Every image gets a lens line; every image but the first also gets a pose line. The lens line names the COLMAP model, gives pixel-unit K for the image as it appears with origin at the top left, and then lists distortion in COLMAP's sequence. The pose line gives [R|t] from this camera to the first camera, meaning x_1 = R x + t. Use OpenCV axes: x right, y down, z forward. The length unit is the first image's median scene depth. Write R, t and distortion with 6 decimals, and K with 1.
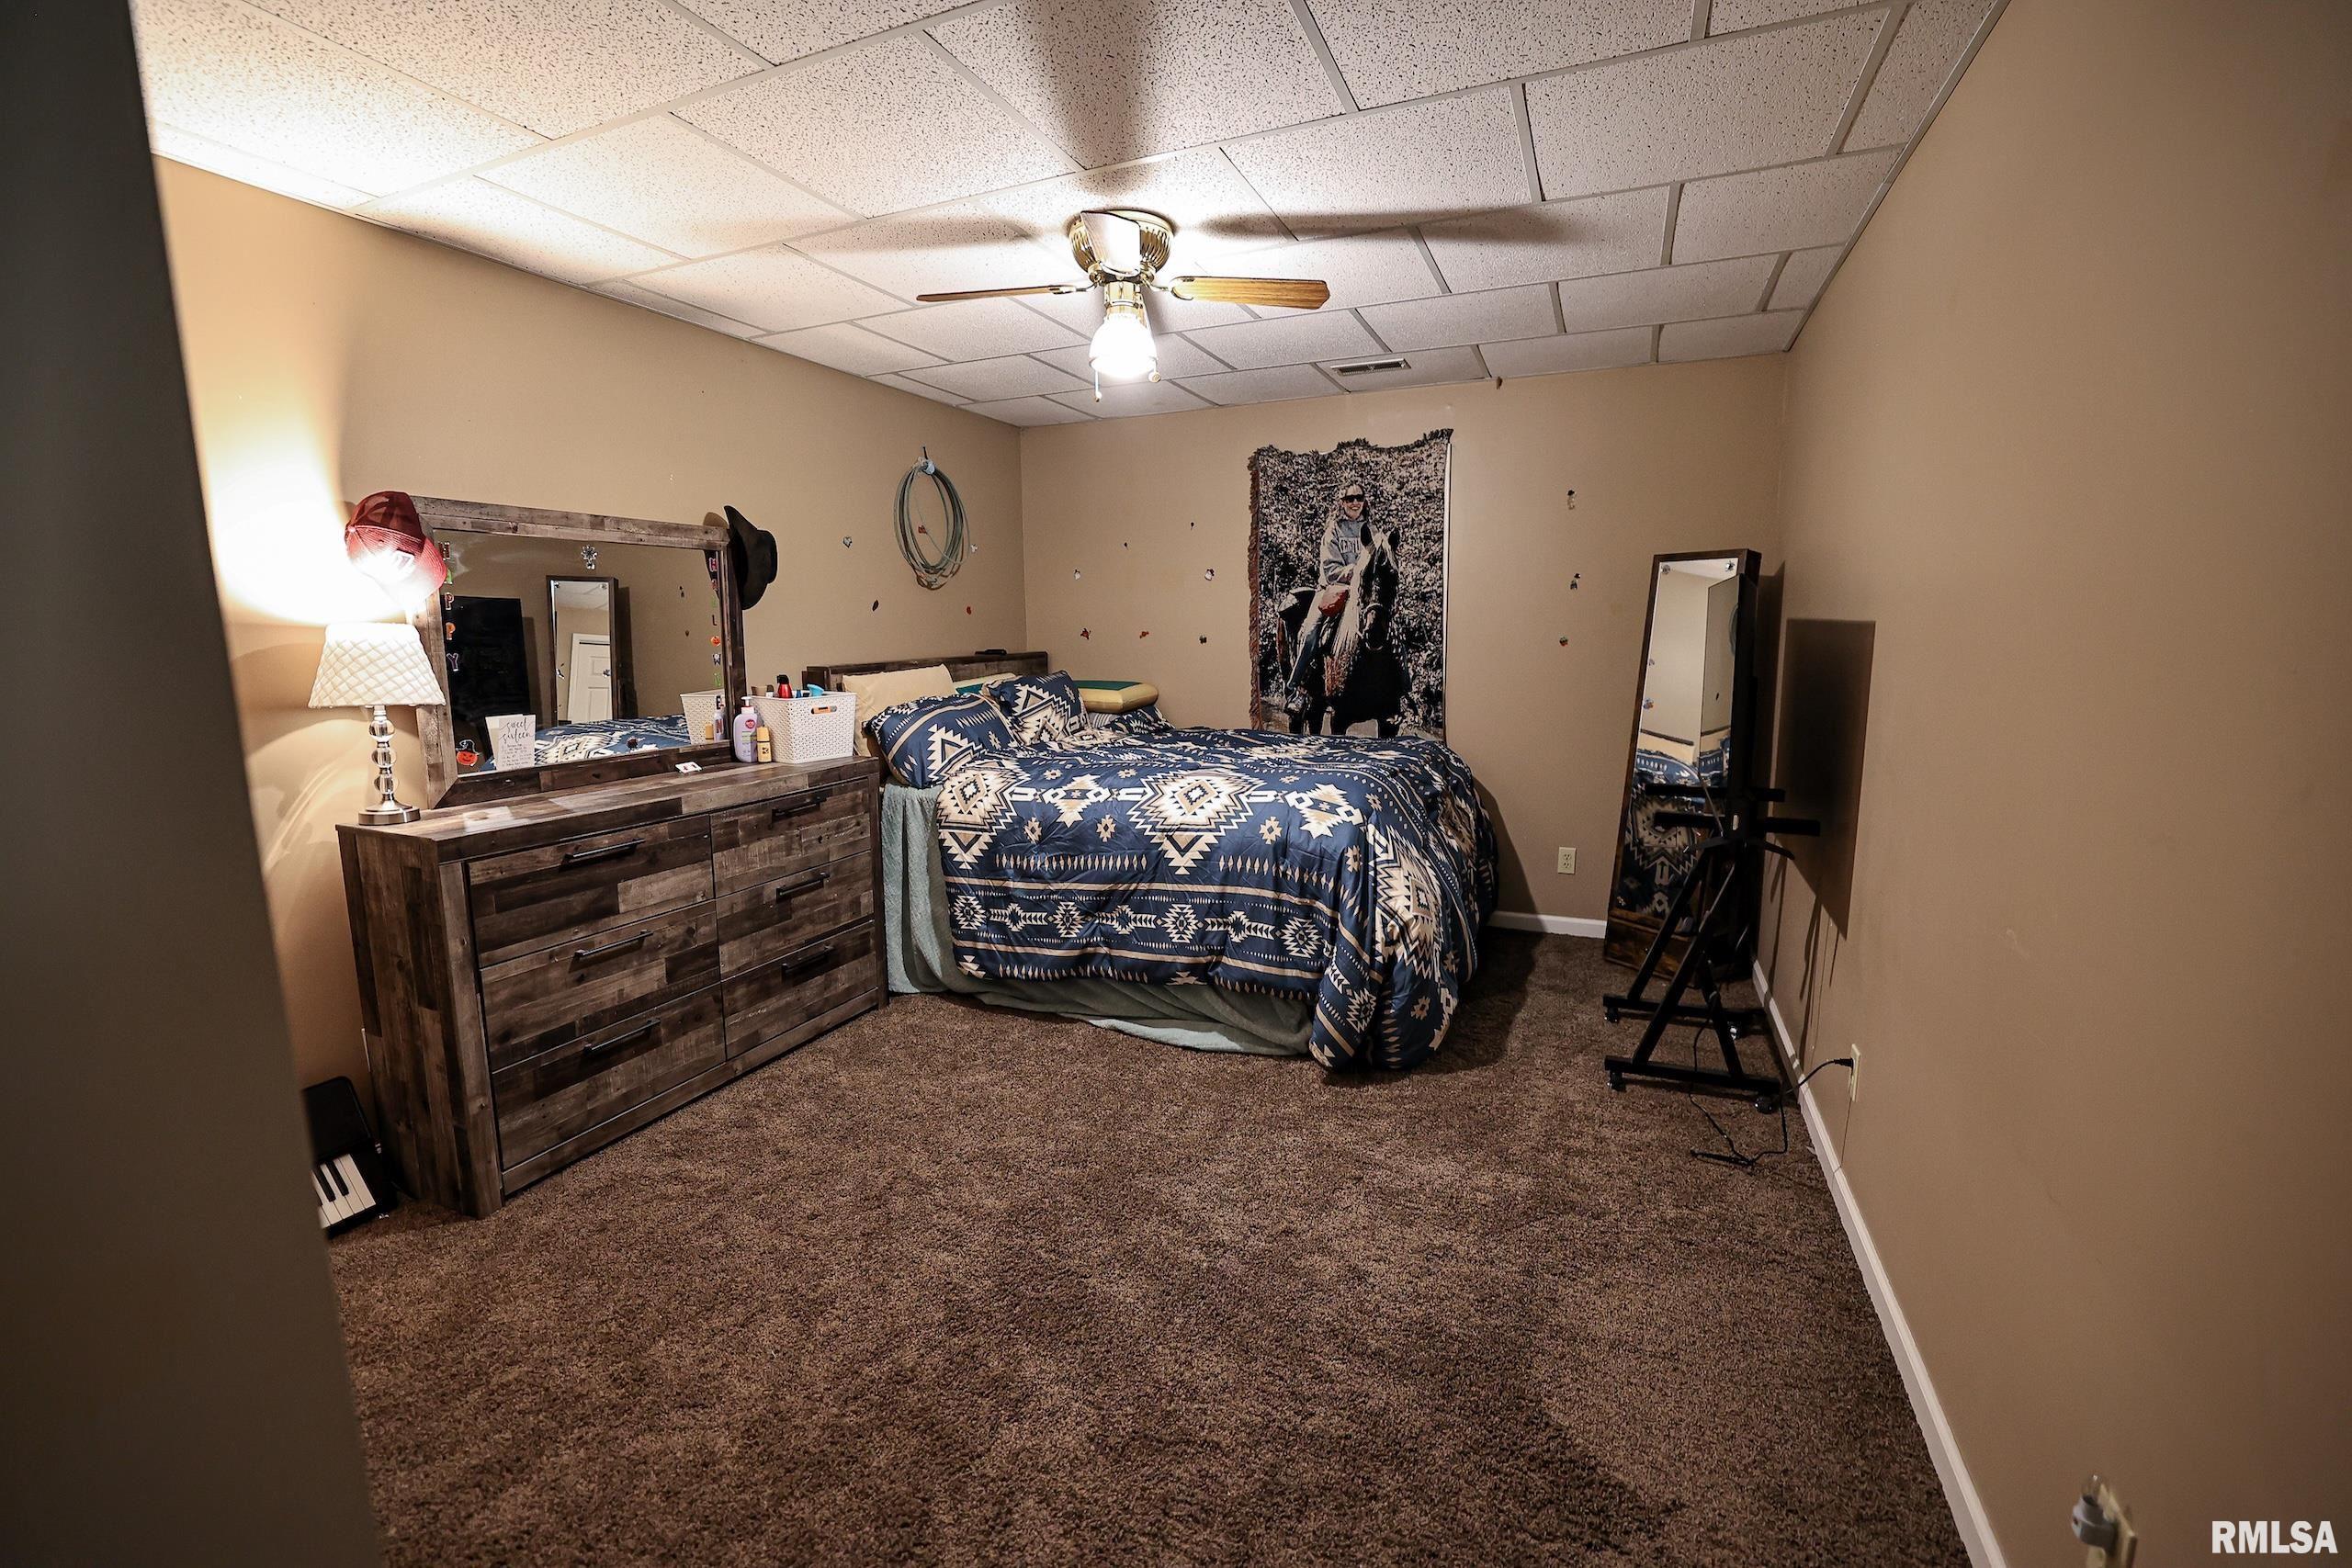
lens RADIAL K [[1013.6, 0, 1190.1], [0, 1013.6, 780.1], [0, 0, 1]] dist [-0.017773, 0.001685]
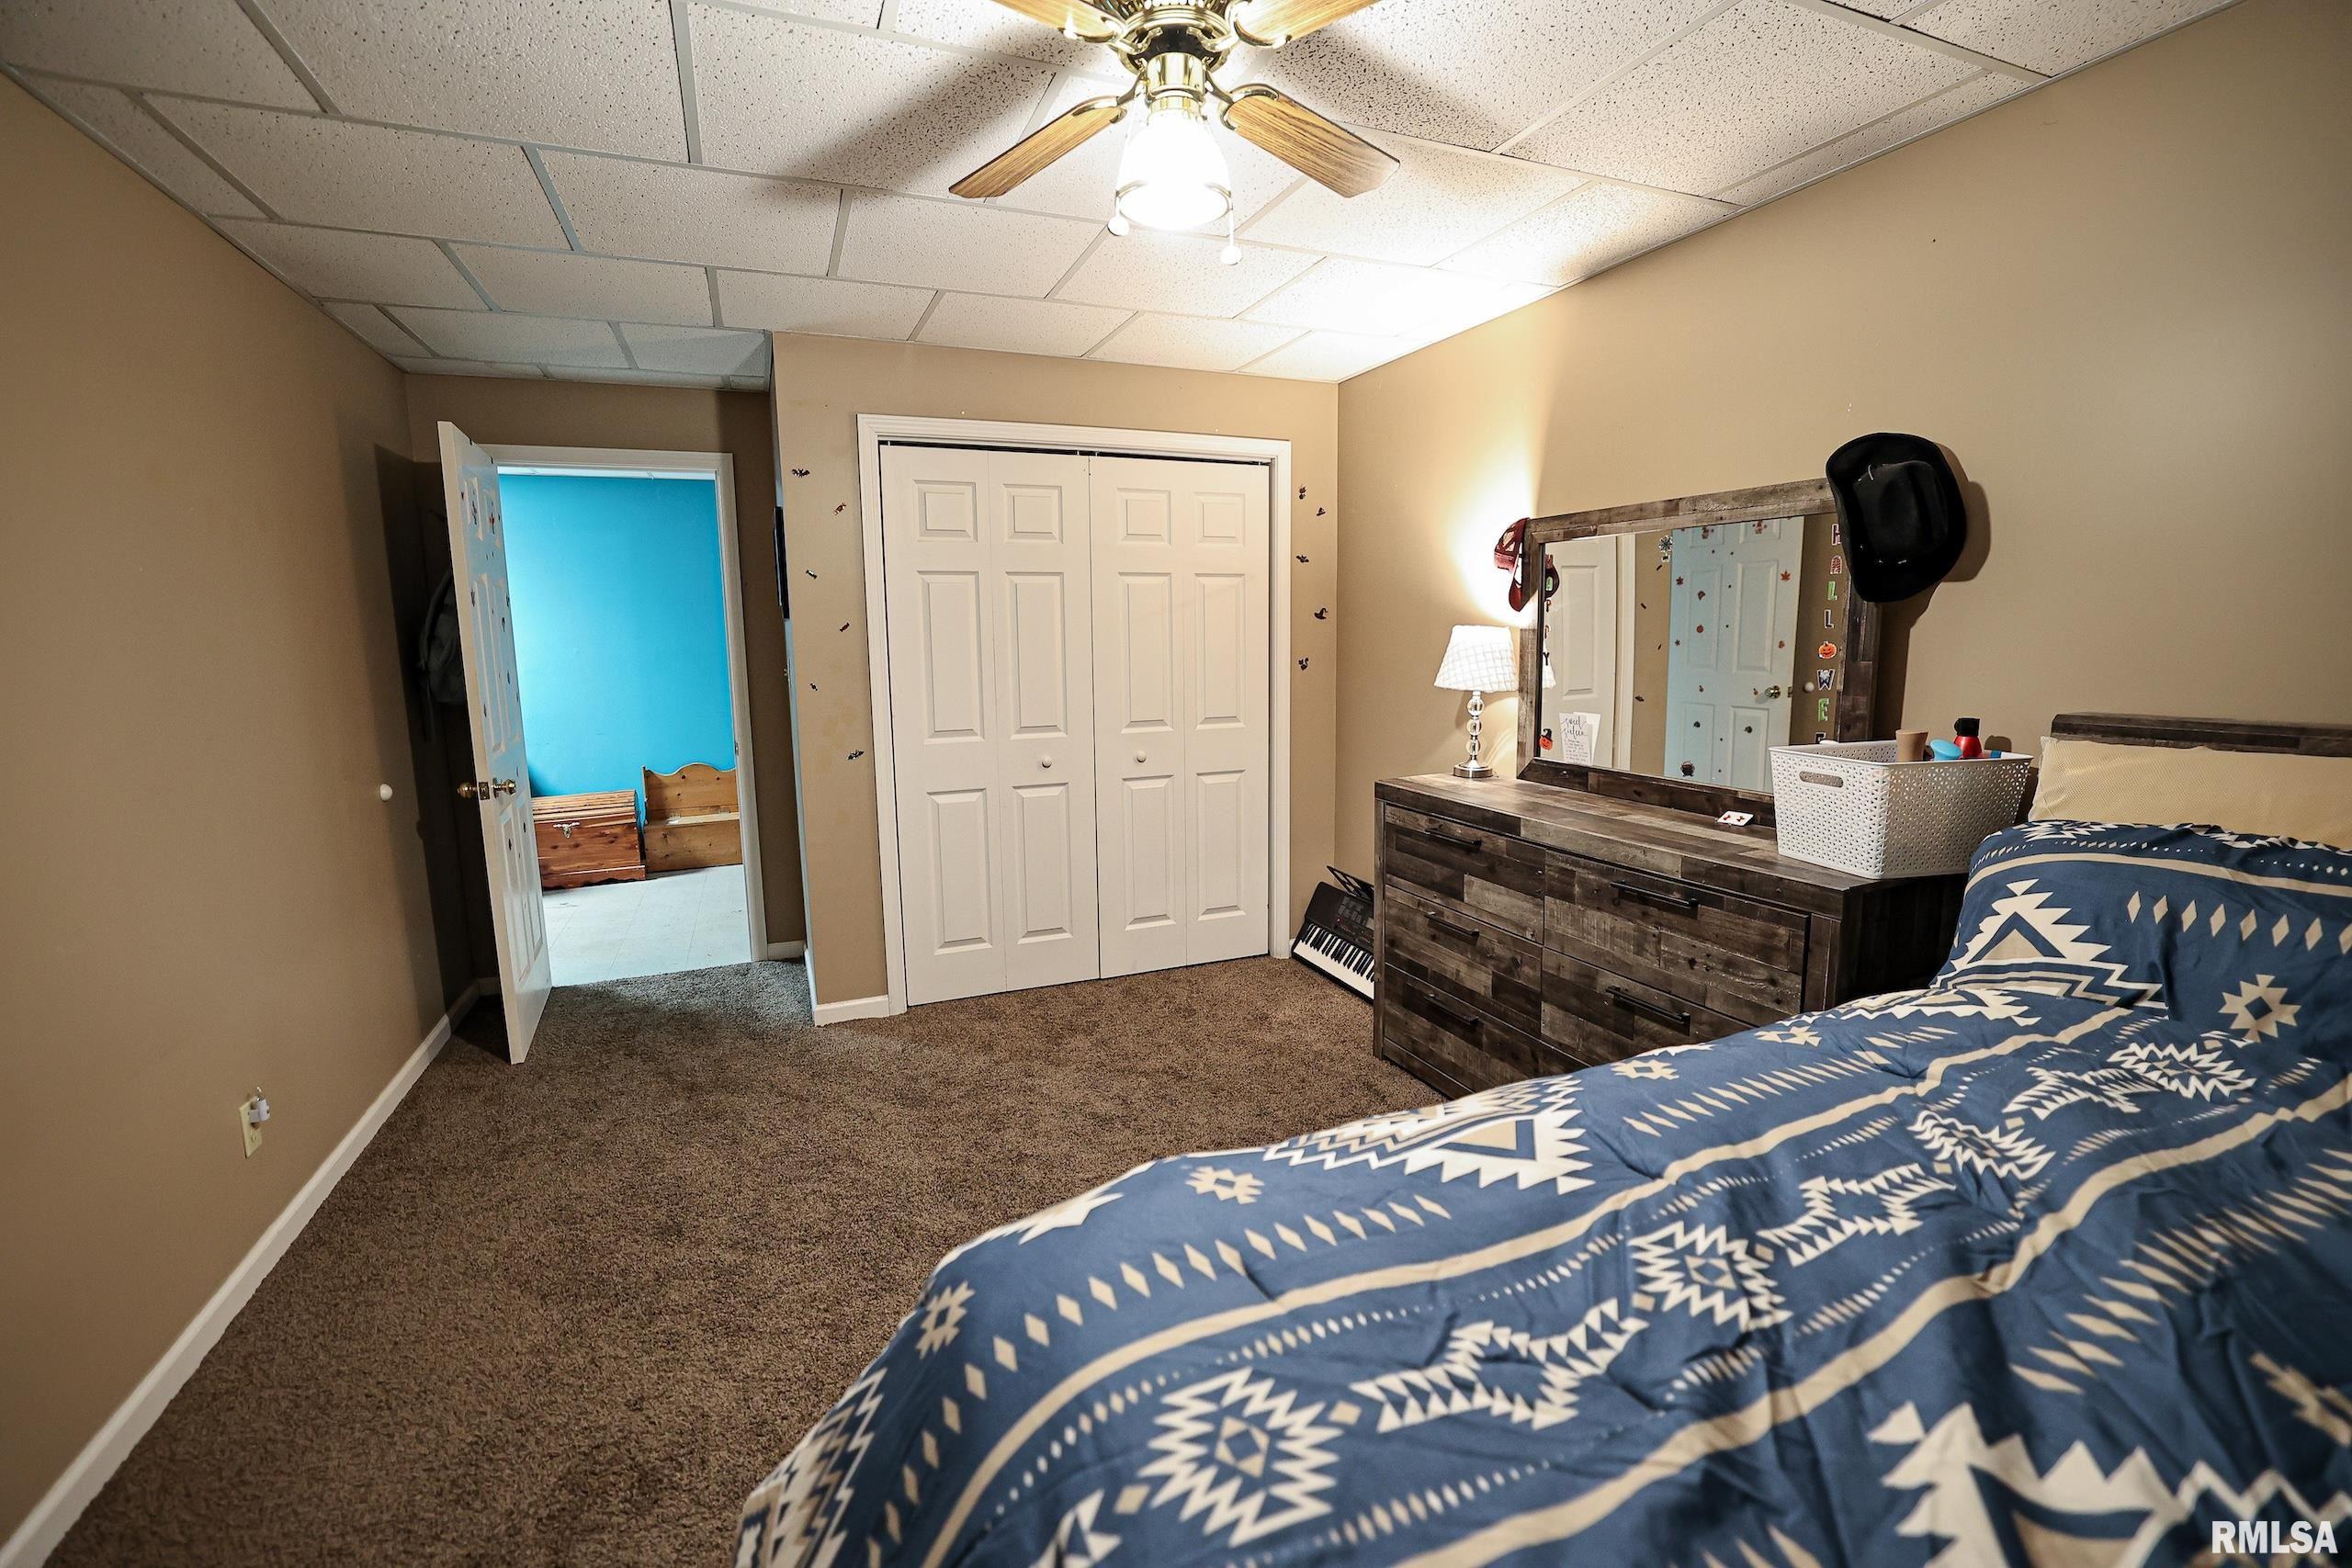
lens RADIAL K [[1013.6, 0, 1174.5], [0, 1013.6, 775.7], [0, 0, 1]] dist [-0.017773, 0.001685]
pose [[-0.705334, 0.124505, -0.697855, 0.351337], [-0.081503, 0.963683, 0.254308, -0.225543], [0.704174, 0.236249, -0.669571, 1.365765]]
